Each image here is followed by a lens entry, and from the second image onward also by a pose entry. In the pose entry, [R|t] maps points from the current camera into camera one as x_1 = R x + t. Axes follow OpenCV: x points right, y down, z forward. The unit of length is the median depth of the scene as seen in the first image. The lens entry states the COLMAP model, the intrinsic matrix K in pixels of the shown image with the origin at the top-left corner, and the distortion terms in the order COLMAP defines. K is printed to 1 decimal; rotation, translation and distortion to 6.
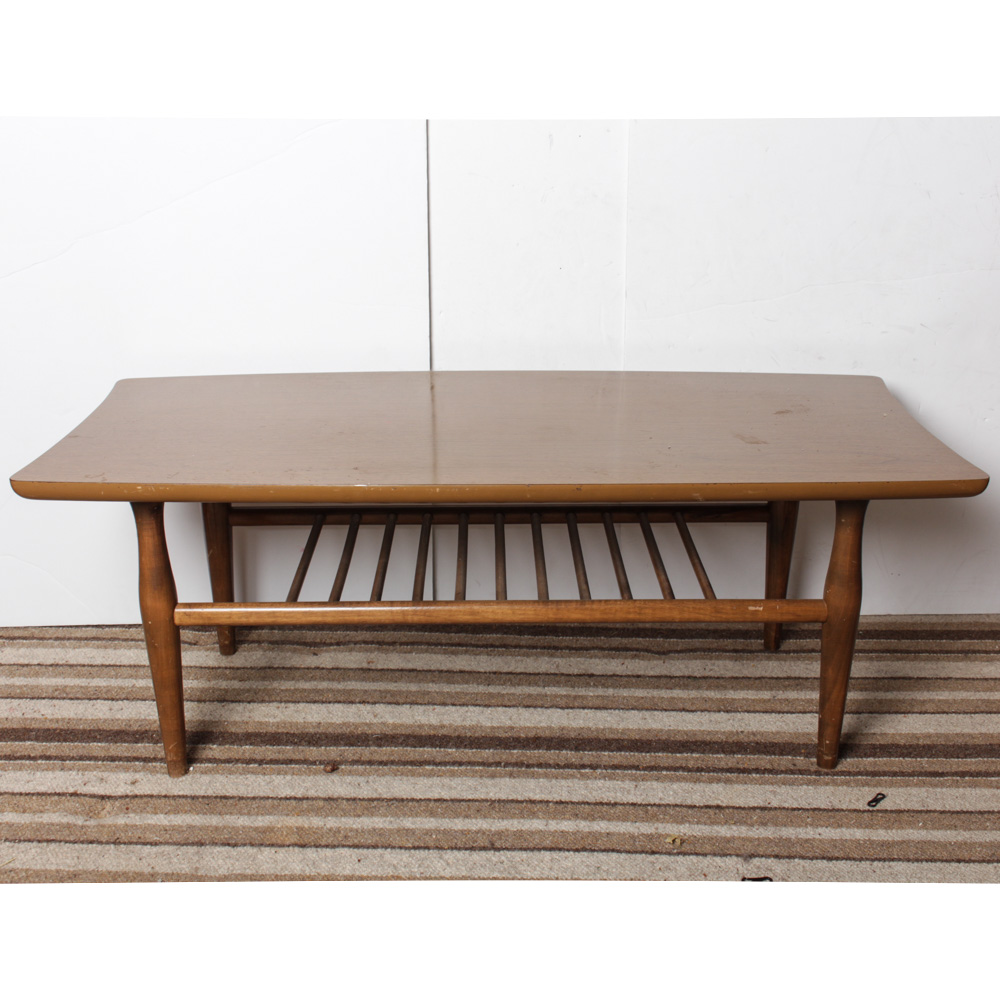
lens RADIAL K [[1293.7, 0, 499.1], [0, 1293.7, 496.4], [0, 0, 1]] dist [-0.024009, 0.000000]
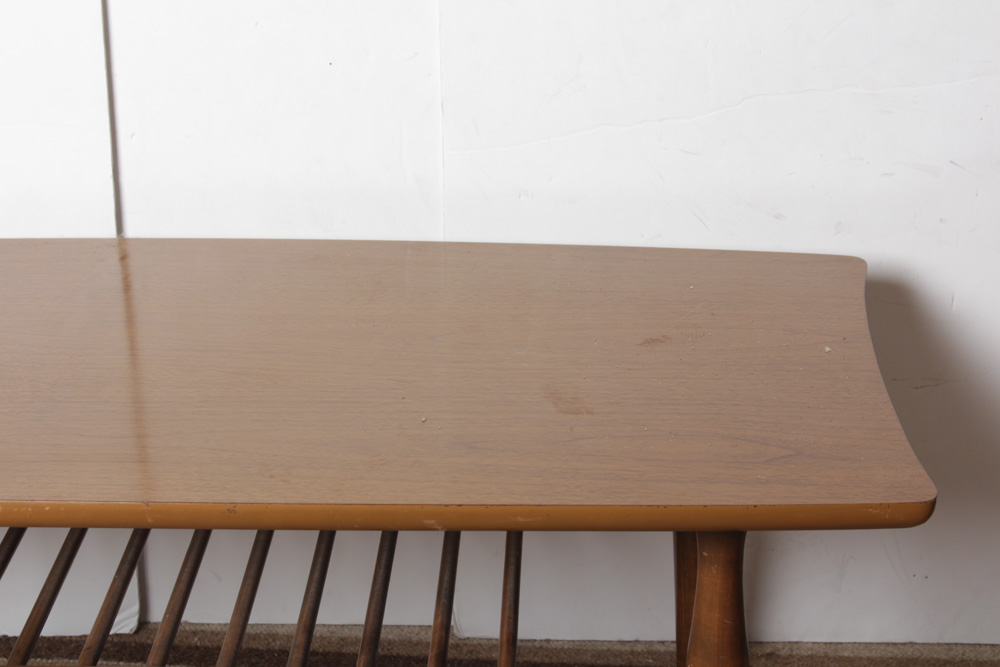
lens RADIAL K [[2219.0, 0, 498.2], [0, 2219.0, 333.4], [0, 0, 1]] dist [0.033188, 0.000000]
pose [[0.998658, 0.012399, -0.050290, 0.188563], [-0.009861, 0.998680, 0.050400, -0.112836], [0.050849, -0.049837, 0.997462, -0.012684]]
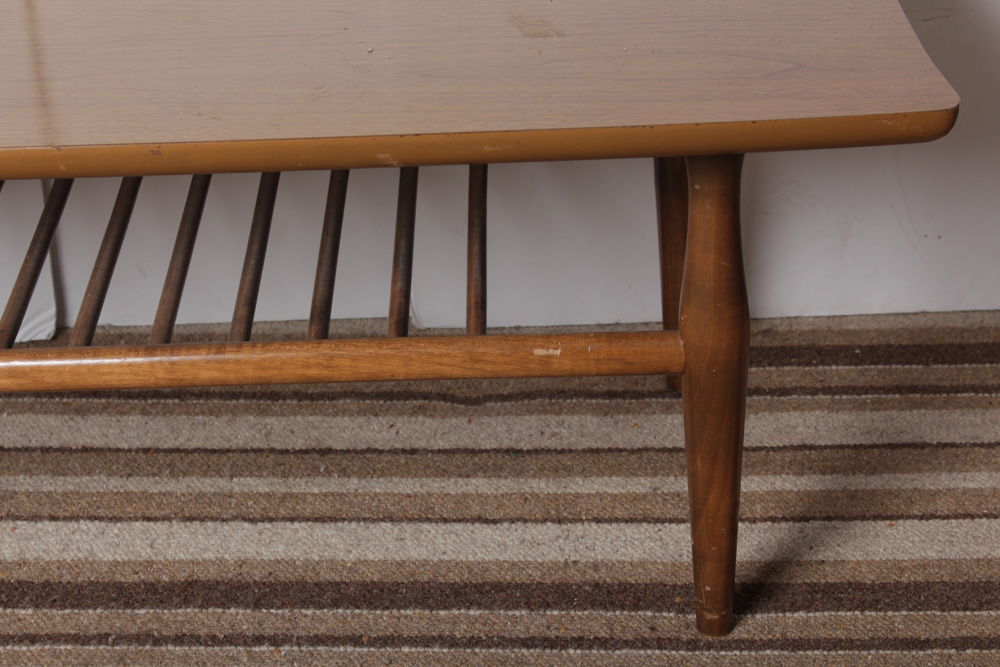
lens RADIAL K [[2445.1, 0, 500.6], [0, 2445.1, 334.9], [0, 0, 1]] dist [0.048147, 0.000000]
pose [[0.999339, -0.024323, -0.027027, 0.180690], [0.028126, 0.988182, 0.150680, -0.062390], [0.023042, -0.151340, 0.988213, 0.011384]]
